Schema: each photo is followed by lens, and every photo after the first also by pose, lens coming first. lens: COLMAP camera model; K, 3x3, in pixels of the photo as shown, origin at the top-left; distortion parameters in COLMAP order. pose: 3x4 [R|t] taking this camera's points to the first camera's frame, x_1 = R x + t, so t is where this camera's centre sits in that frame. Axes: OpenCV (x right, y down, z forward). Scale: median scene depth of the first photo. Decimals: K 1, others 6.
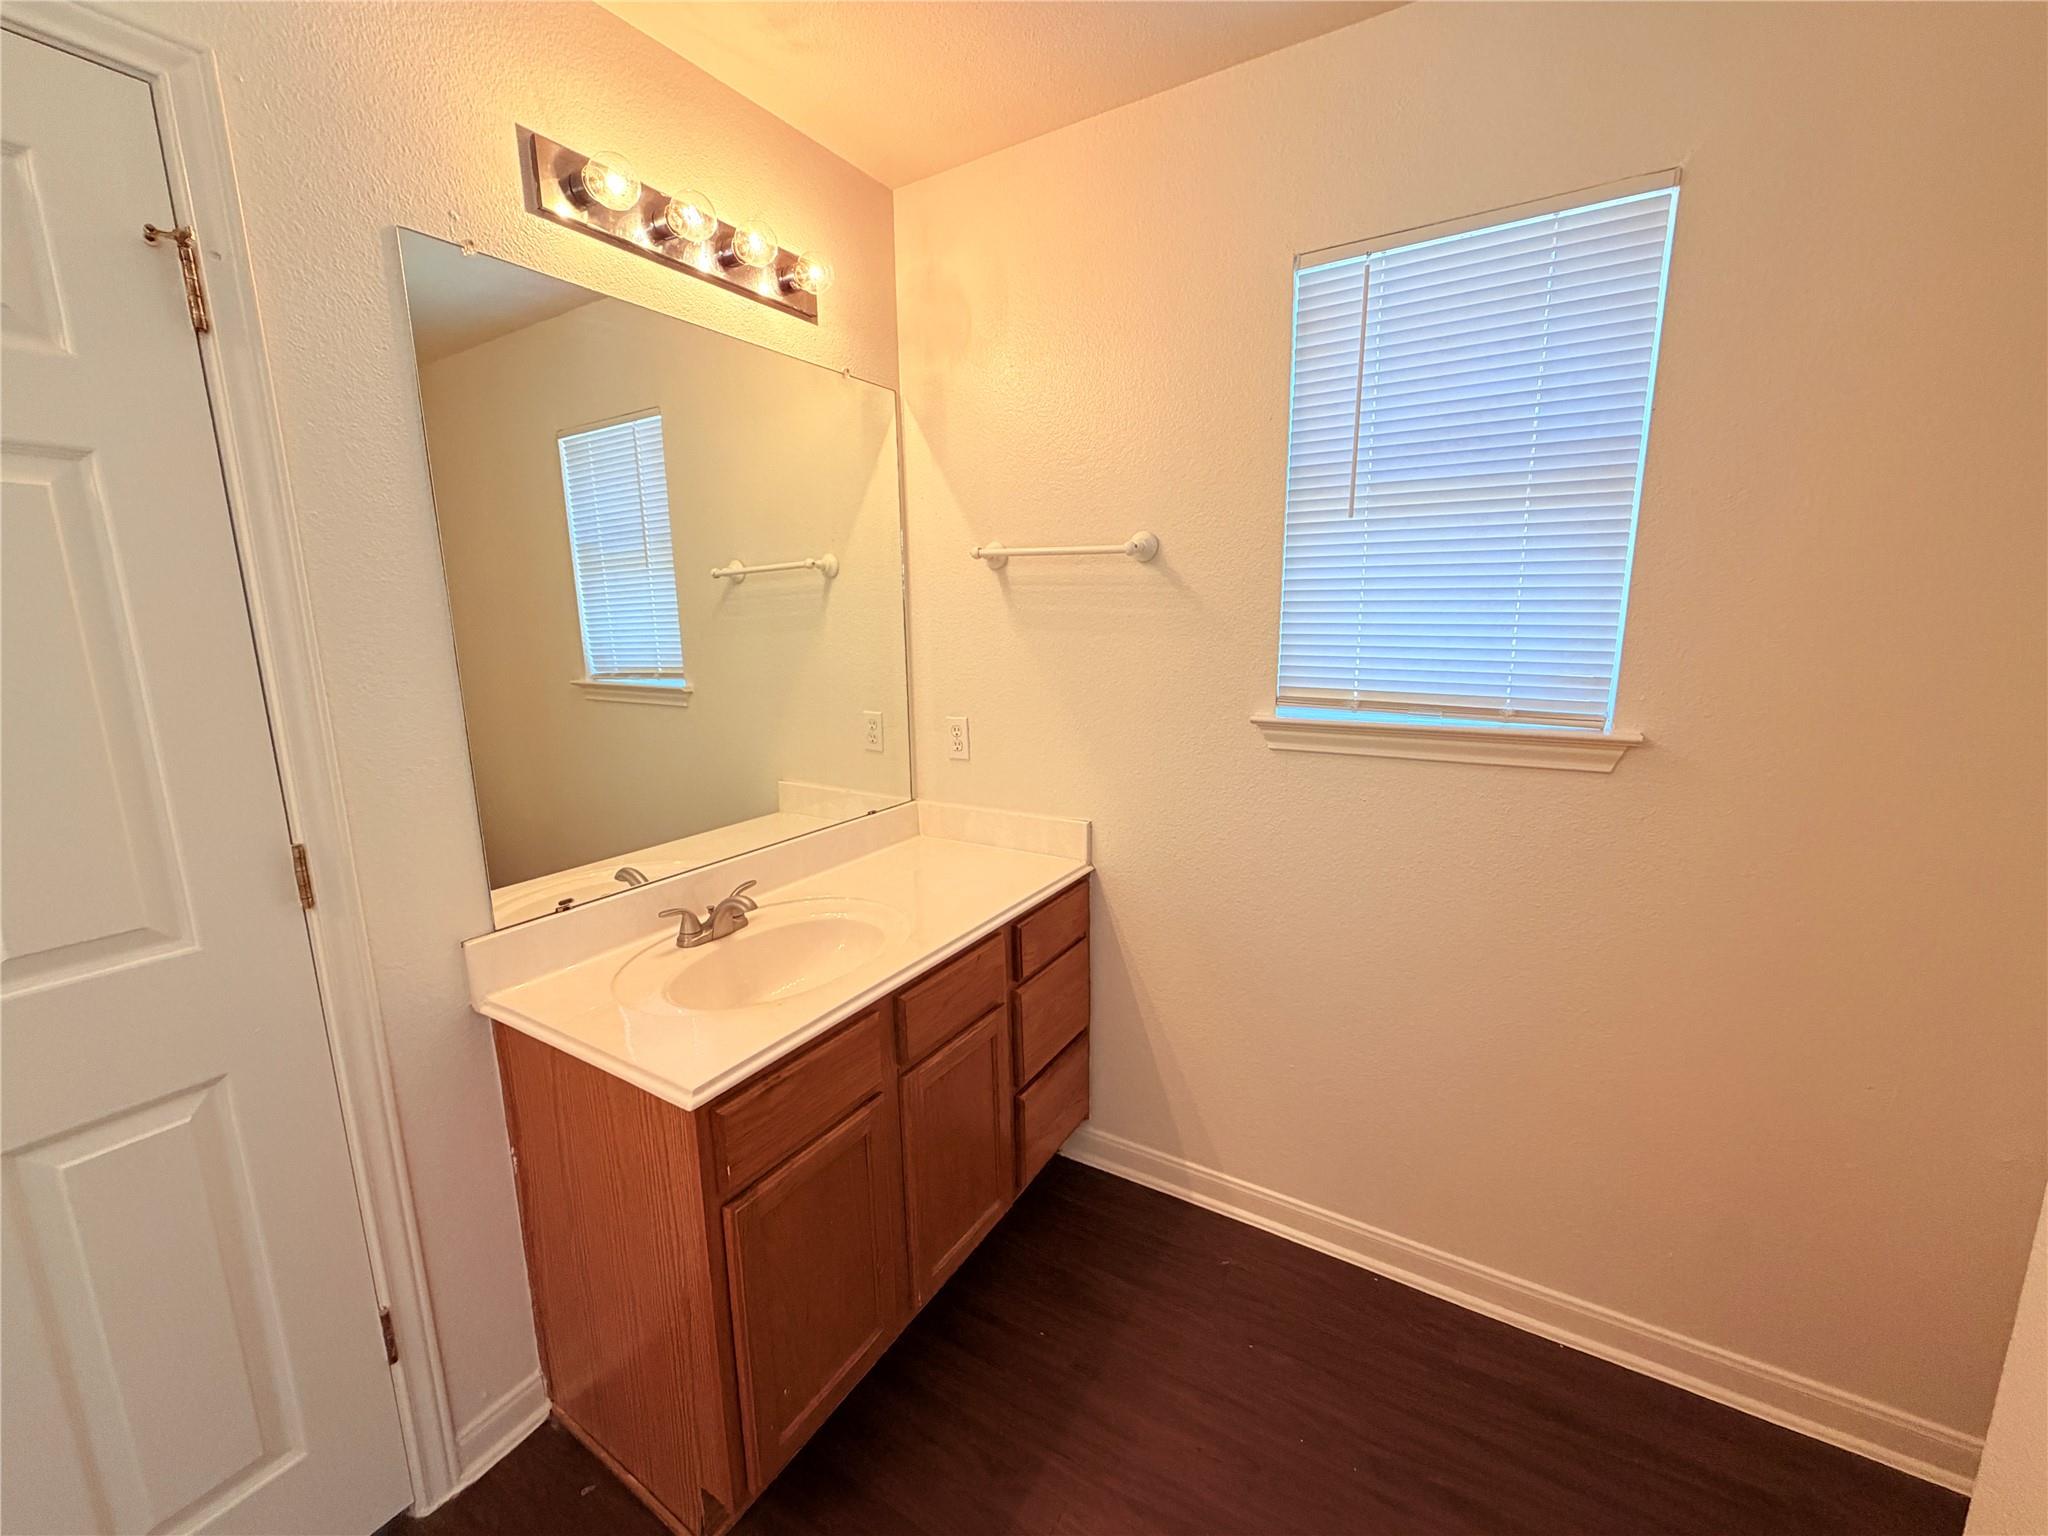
lens RADIAL K [[826.3, 0, 1024.0], [0, 826.3, 768.0], [0, 0, 1]] dist [-0.000651, -0.000554]
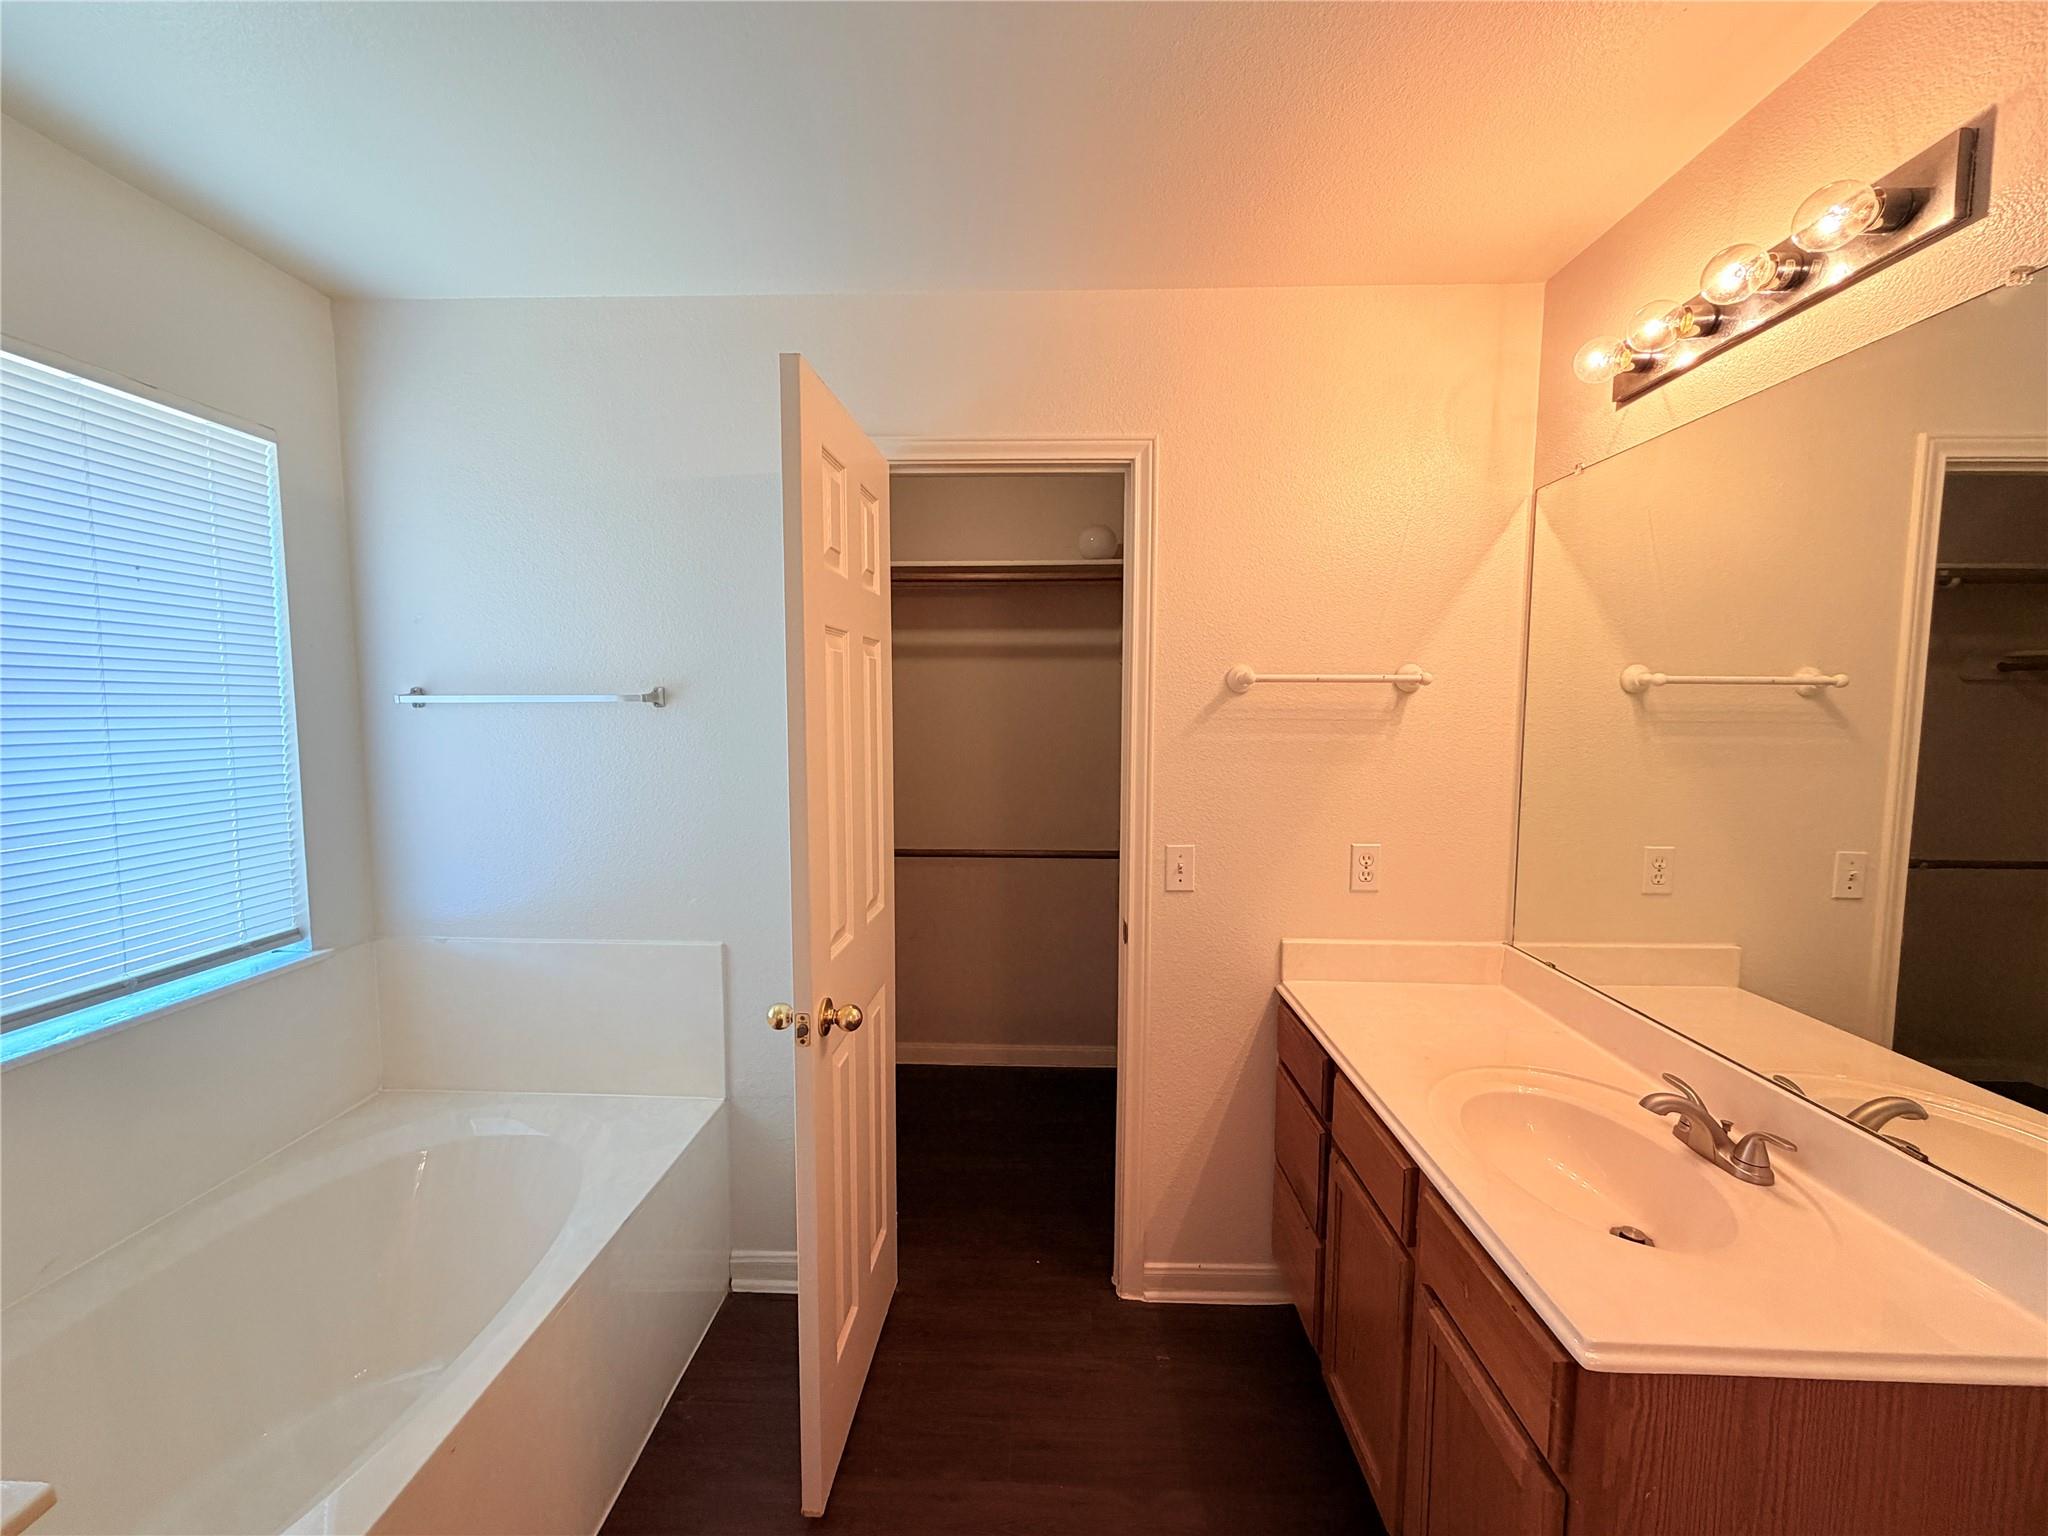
lens RADIAL K [[814.2, 0, 1024.0], [0, 814.2, 768.0], [0, 0, 1]] dist [-0.001376, -0.000145]
pose [[0.857911, -0.011923, 0.513661, -1.161448], [0.074560, 0.992037, -0.101502, -0.110911], [-0.508360, 0.125378, 0.851968, 0.559310]]
